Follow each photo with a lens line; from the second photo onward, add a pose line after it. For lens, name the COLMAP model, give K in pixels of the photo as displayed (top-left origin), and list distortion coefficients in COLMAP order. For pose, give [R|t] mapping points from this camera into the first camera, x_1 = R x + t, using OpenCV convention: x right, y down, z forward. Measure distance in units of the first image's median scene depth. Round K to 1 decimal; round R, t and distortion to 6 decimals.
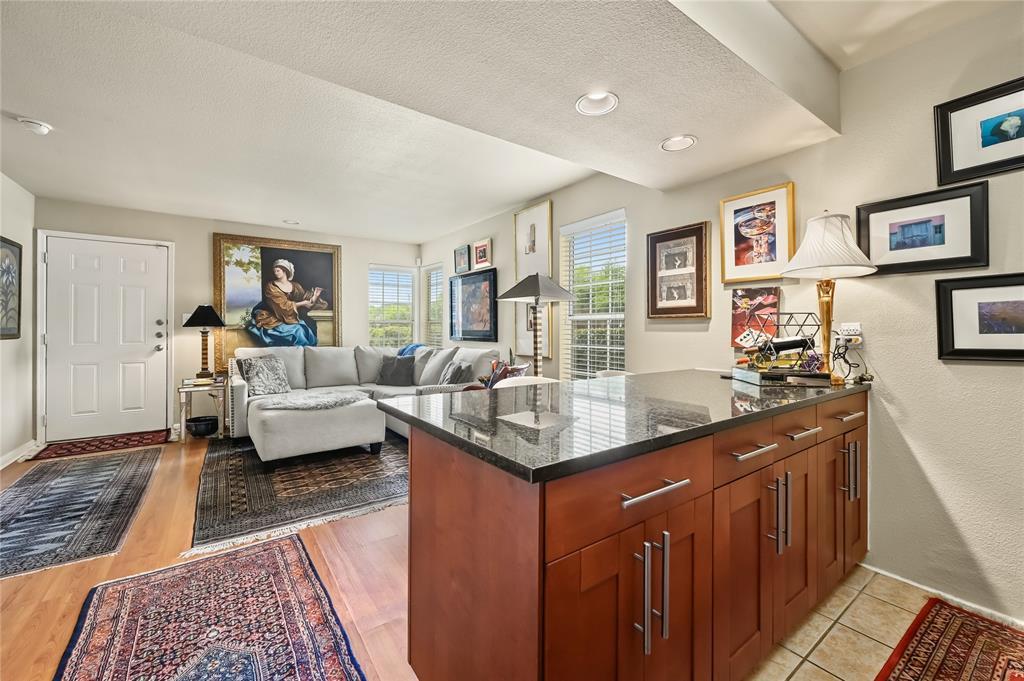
lens RADIAL K [[401.6, 0, 518.5], [0, 401.6, 329.2], [0, 0, 1]] dist [-0.005287, 0.000770]
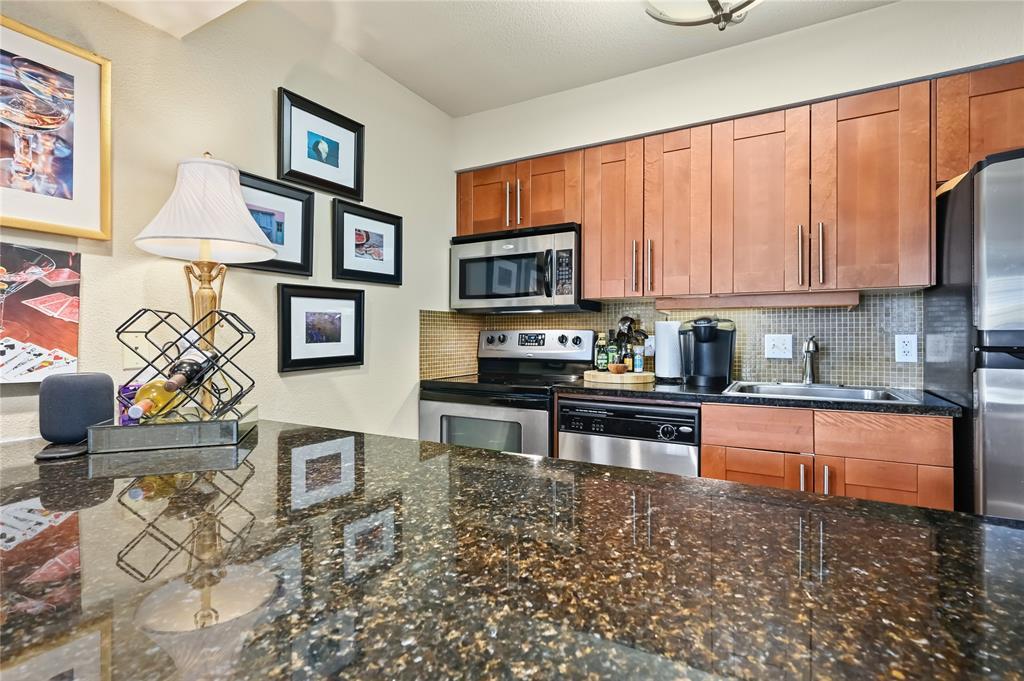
lens RADIAL K [[483.8, 0, 512.4], [0, 483.8, 336.1], [0, 0, 1]] dist [-0.008244, 0.000685]
pose [[-0.415093, 0.001853, 0.909777, -0.126905], [0.000192, 0.999998, -0.001949, -0.003274], [-0.909779, -0.000635, -0.415092, 0.858336]]
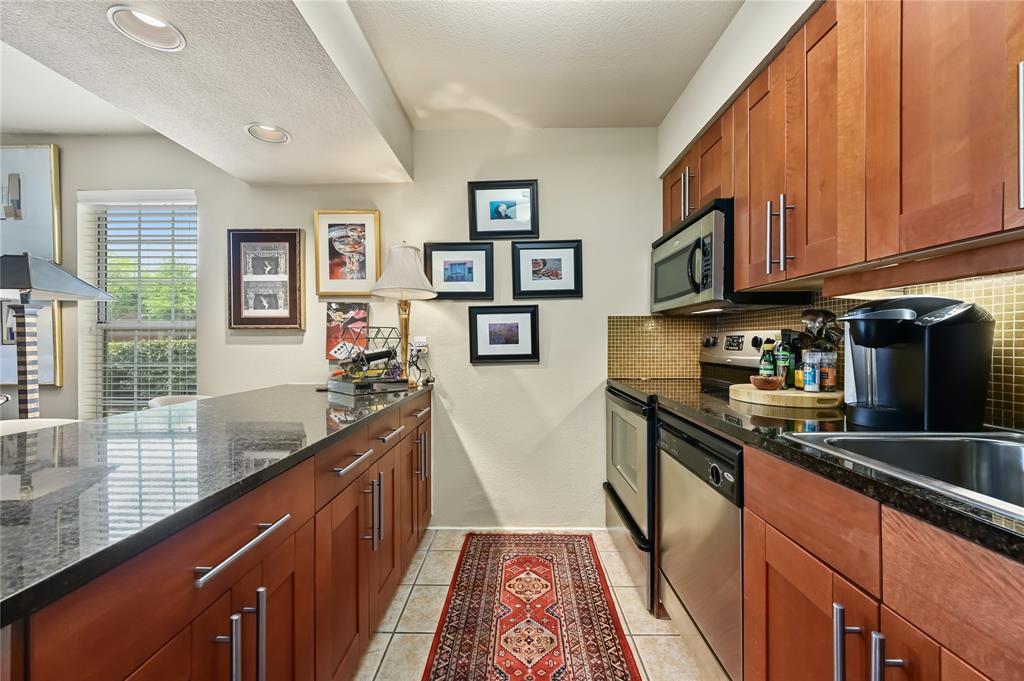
lens RADIAL K [[401.6, 0, 510.5], [0, 401.6, 343.0], [0, 0, 1]] dist [-0.005287, 0.000770]
pose [[0.601533, -0.003916, 0.798838, 0.007247], [0.001383, 0.999992, 0.003861, -0.000227], [-0.798847, -0.001217, 0.601534, 0.032272]]
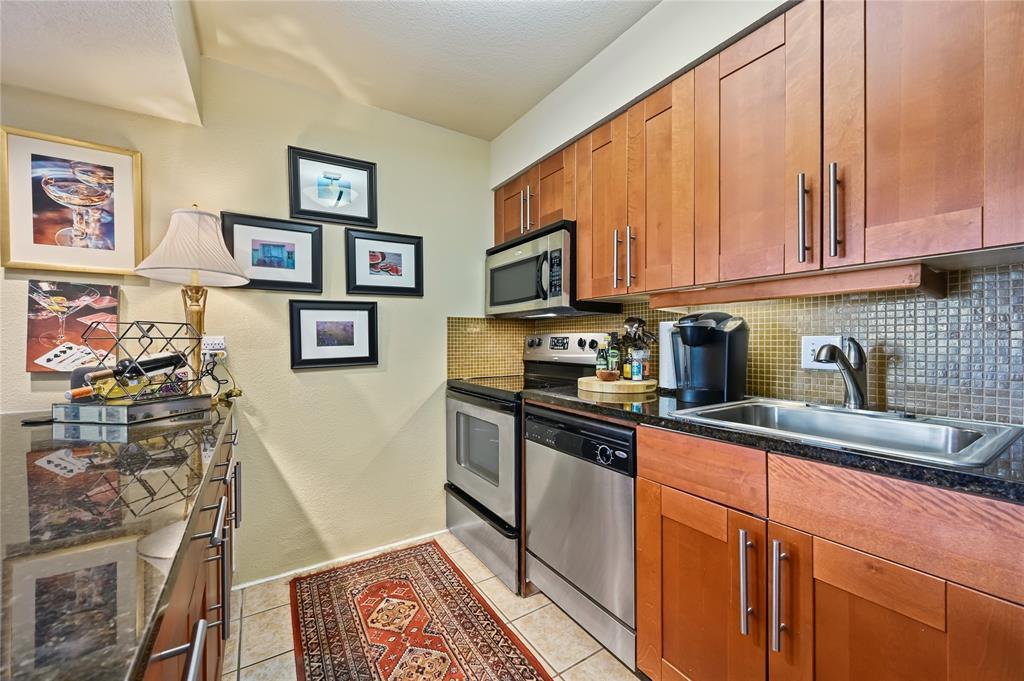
lens RADIAL K [[401.6, 0, 512.7], [0, 401.6, 342.3], [0, 0, 1]] dist [-0.005287, 0.000770]
pose [[0.059230, -0.002422, 0.998241, -0.048770], [0.003109, 0.999993, 0.002242, -0.001820], [-0.998240, 0.002971, 0.059237, 0.263144]]
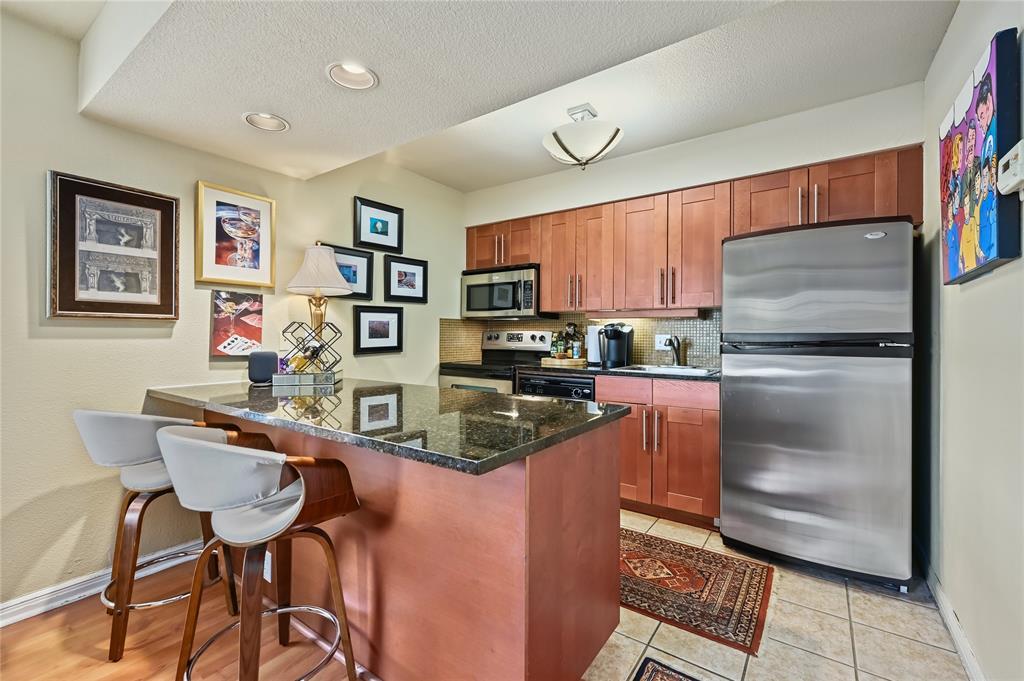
lens RADIAL K [[428.3, 0, 515.0], [0, 428.3, 336.3], [0, 0, 1]] dist [-0.019210, -0.000060]
pose [[-0.323191, -0.002132, 0.946332, -0.681918], [-0.004316, 0.999990, 0.000779, -0.002286], [-0.946324, -0.003832, -0.323197, 0.831003]]
